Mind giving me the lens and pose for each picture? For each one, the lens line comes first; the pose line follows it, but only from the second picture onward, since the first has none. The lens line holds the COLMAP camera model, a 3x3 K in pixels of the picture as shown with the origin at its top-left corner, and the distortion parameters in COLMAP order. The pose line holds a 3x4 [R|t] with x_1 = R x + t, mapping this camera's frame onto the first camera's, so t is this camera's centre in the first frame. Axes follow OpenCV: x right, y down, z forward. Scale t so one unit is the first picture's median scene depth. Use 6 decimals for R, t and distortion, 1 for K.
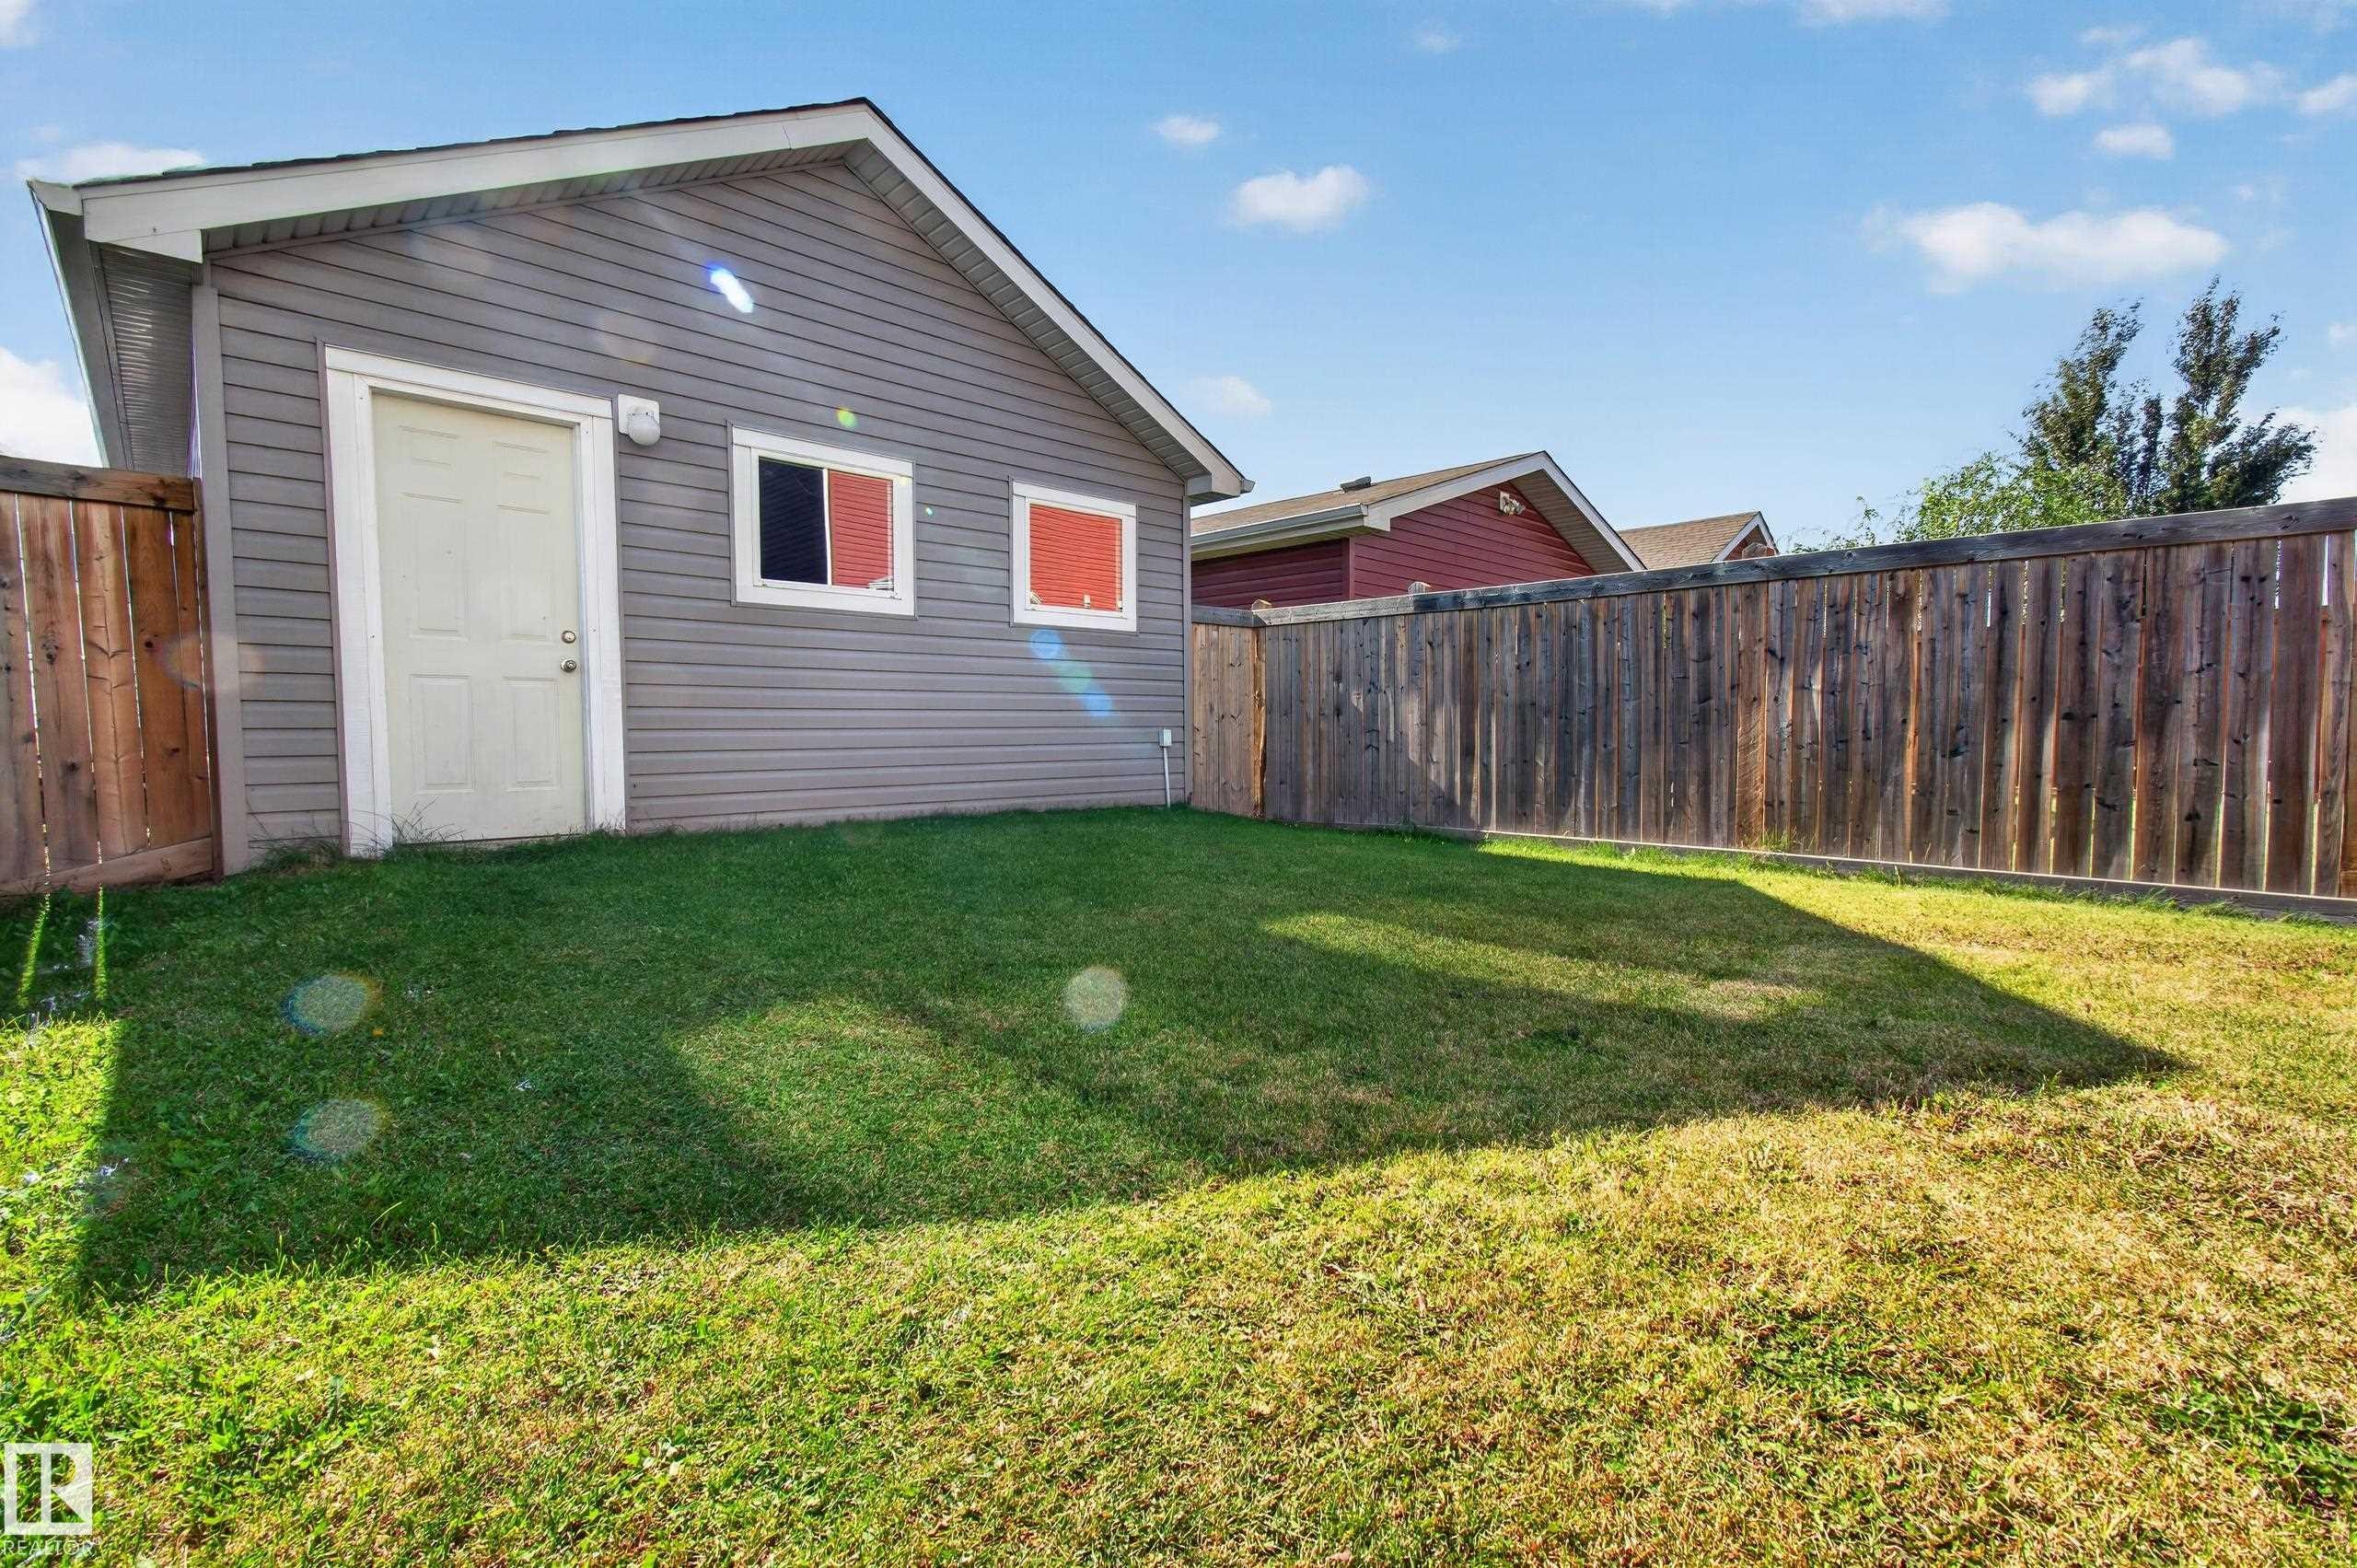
lens RADIAL K [[1004.7, 0, 1165.2], [0, 1004.7, 785.1], [0, 0, 1]] dist [0.000199, -0.000498]
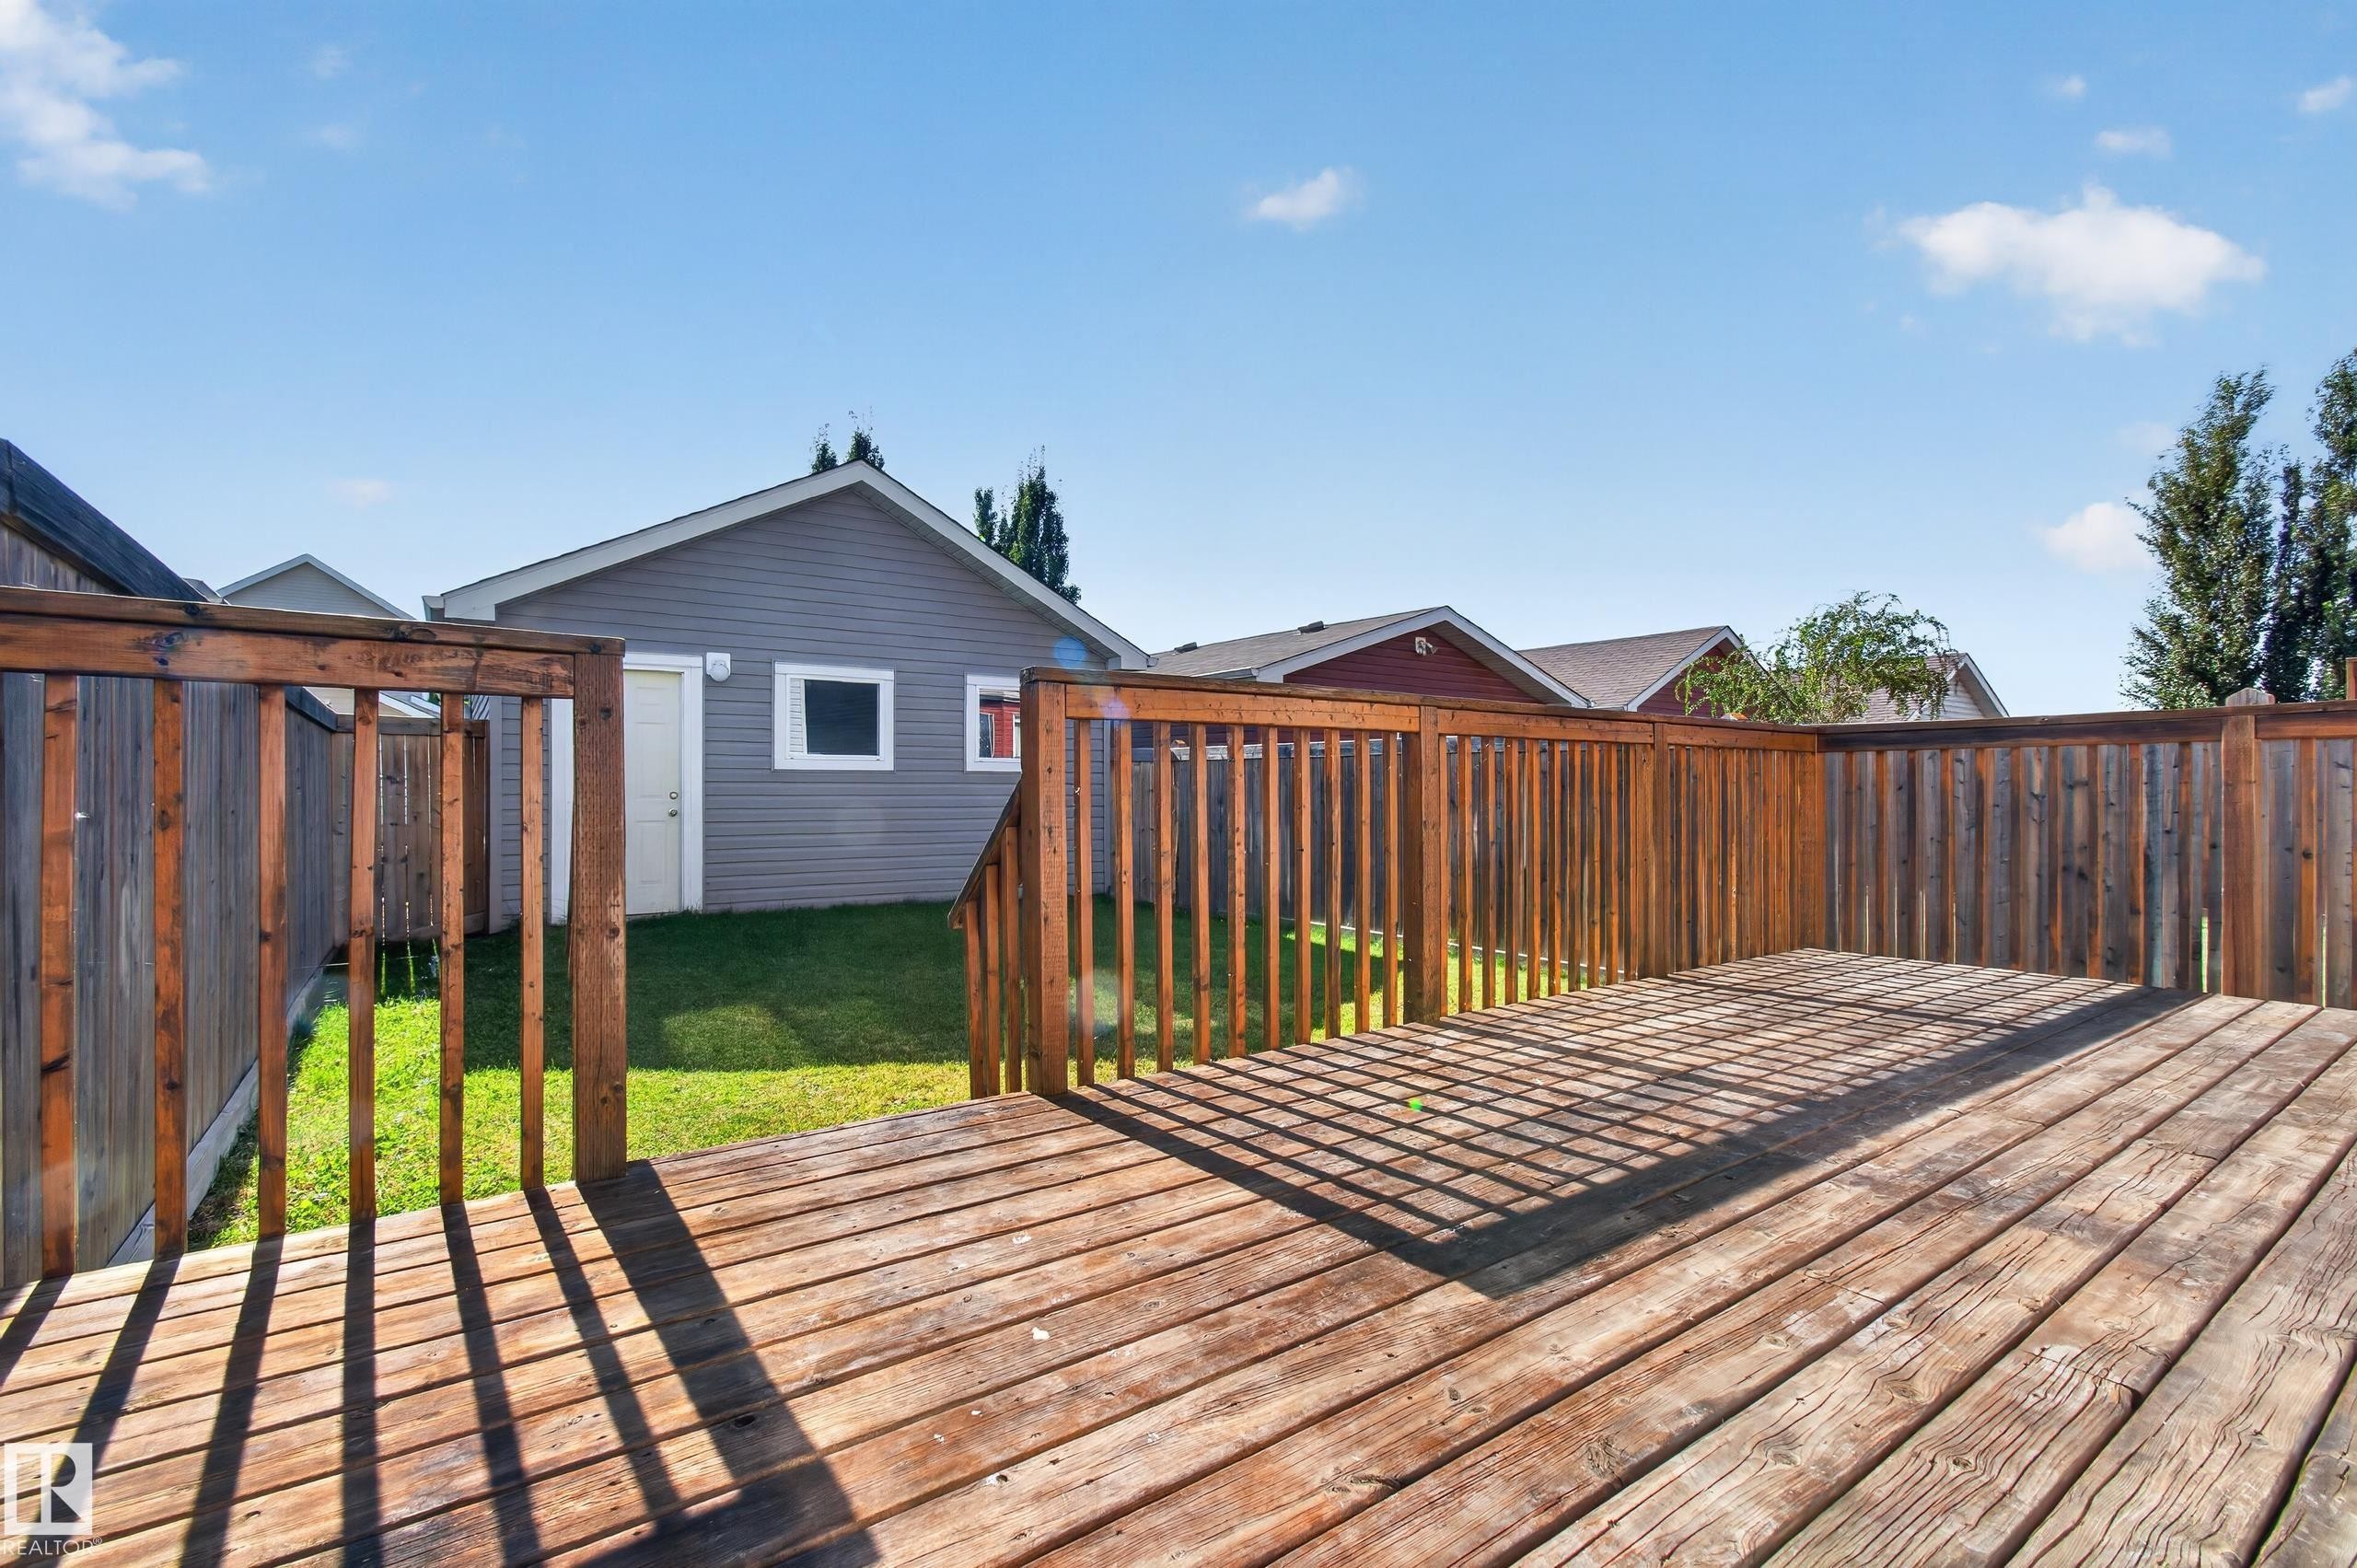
lens RADIAL K [[1034.9, 0, 1178.5], [0, 1034.9, 784.0], [0, 0, 1]] dist [-0.012171, 0.012592]
pose [[0.987988, 0.003720, -0.154486, 0.393957], [-0.012924, 0.998197, -0.058616, -0.057909], [0.153989, 0.059908, 0.986255, -0.448424]]
